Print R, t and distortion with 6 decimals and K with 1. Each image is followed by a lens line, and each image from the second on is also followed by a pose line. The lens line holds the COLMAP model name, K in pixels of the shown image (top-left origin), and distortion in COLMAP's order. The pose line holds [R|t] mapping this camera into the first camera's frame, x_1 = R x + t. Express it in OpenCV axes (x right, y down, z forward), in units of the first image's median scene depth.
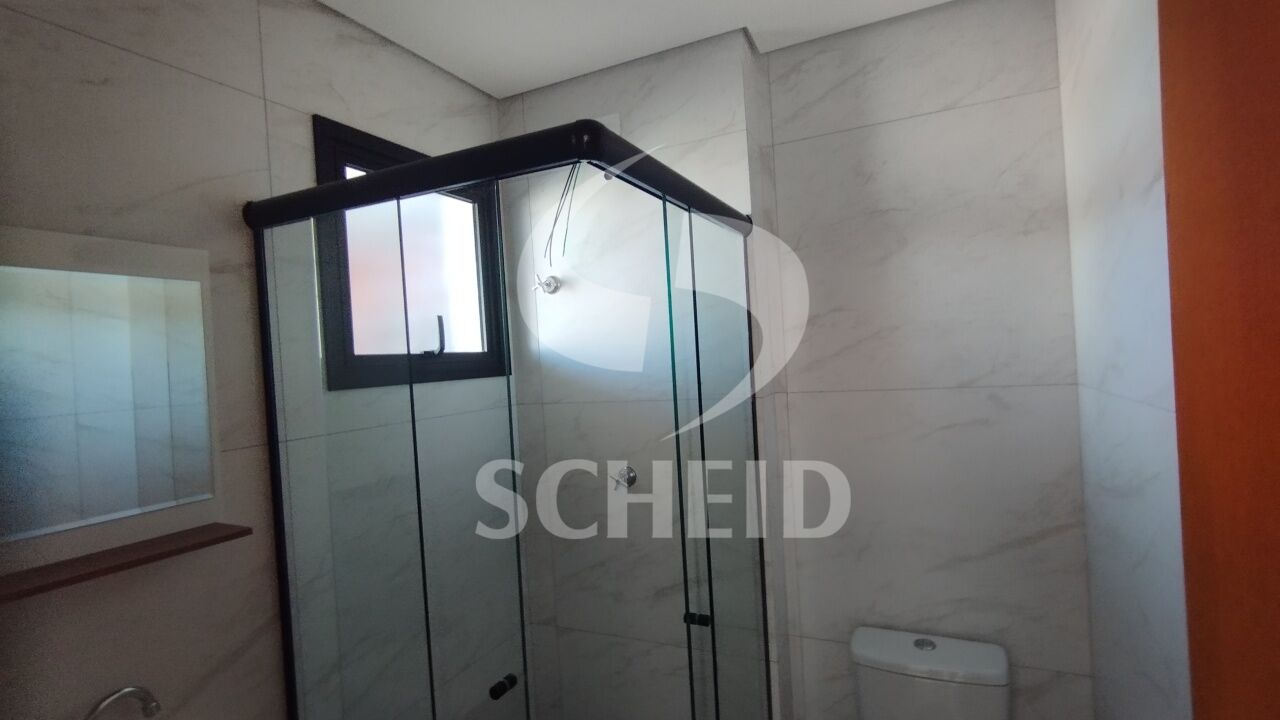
lens RADIAL K [[597.7, 0, 638.8], [0, 597.7, 364.3], [0, 0, 1]] dist [-0.002024, -0.003685]
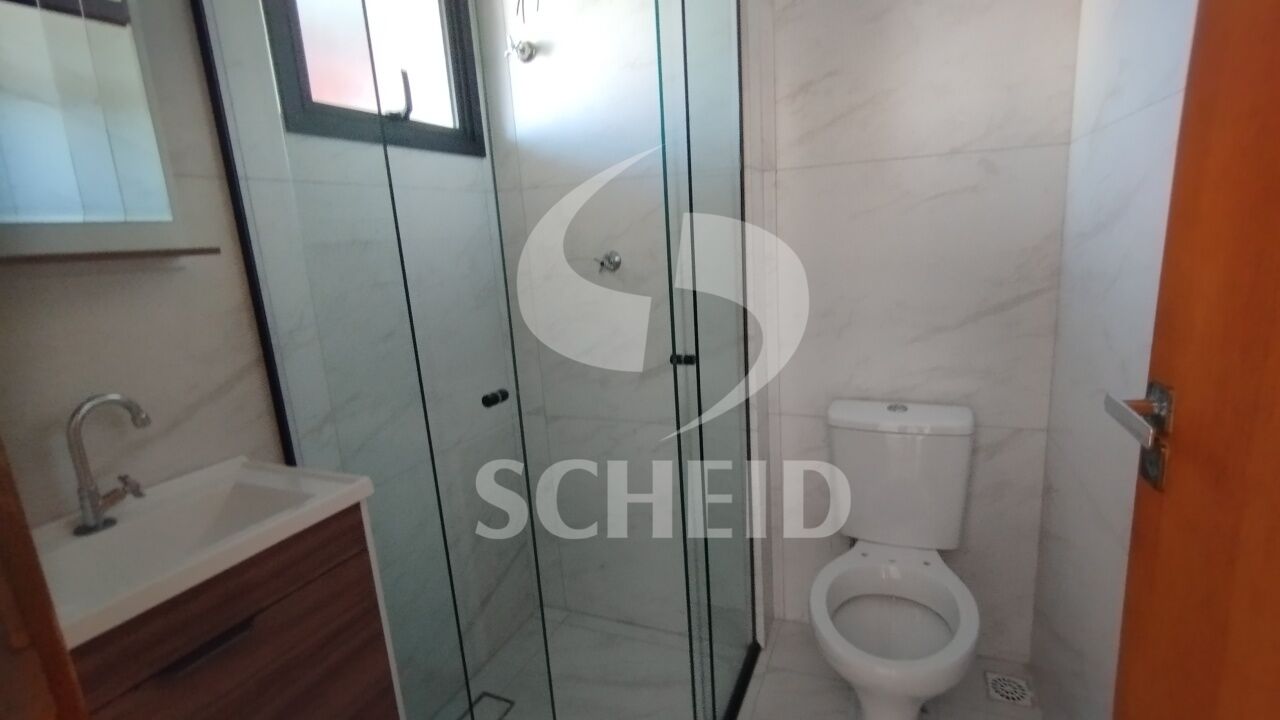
lens RADIAL K [[597.7, 0, 646.5], [0, 597.7, 368.3], [0, 0, 1]] dist [-0.002024, -0.003685]
pose [[0.999028, -0.013436, 0.041987, -0.006746], [0.004928, 0.980491, 0.196502, 0.193994], [-0.043808, -0.196104, 0.979604, -0.002779]]
